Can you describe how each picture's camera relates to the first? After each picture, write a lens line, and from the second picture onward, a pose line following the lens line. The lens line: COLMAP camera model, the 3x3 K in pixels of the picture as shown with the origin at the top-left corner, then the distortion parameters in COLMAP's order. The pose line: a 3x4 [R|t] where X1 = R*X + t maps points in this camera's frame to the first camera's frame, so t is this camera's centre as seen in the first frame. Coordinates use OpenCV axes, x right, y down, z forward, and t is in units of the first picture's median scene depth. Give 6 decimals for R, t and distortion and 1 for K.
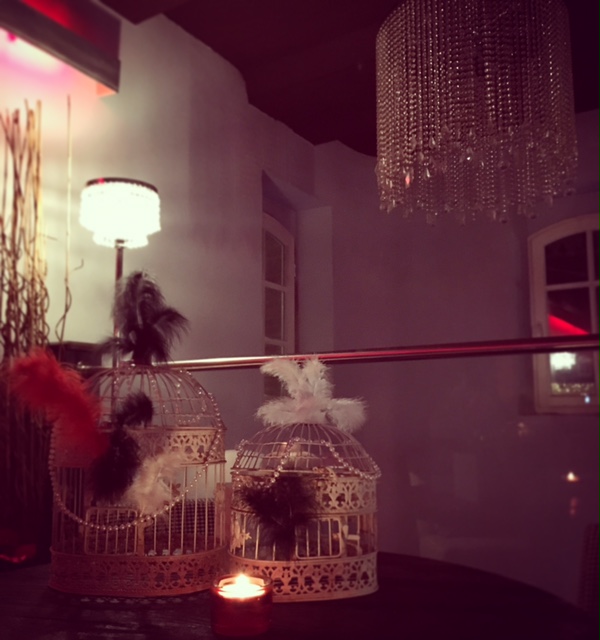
lens RADIAL K [[743.1, 0, 300.0], [0, 743.1, 320.0], [0, 0, 1]] dist [0.052069, -0.043948]
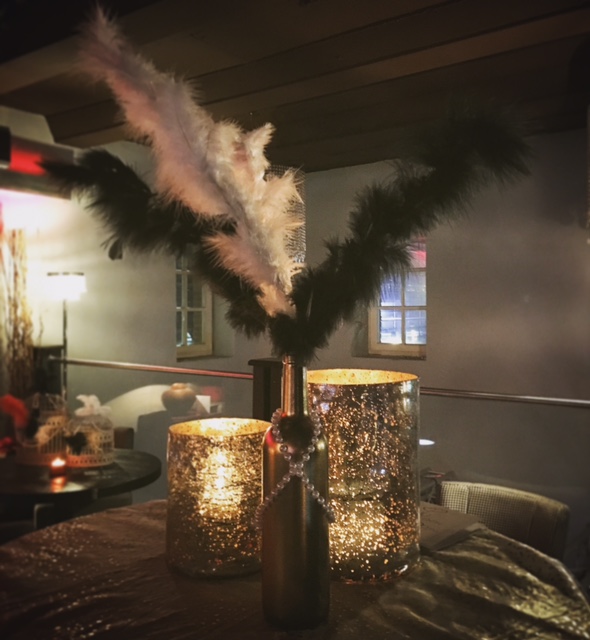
lens RADIAL K [[705.9, 0, 294.6], [0, 705.9, 302.6], [0, 0, 1]] dist [0.072250, -0.005005]
pose [[0.998868, -0.000261, -0.047567, 1.004264], [0.006360, 0.991741, 0.128102, -0.712668], [0.047140, -0.128259, 0.990620, -1.907619]]
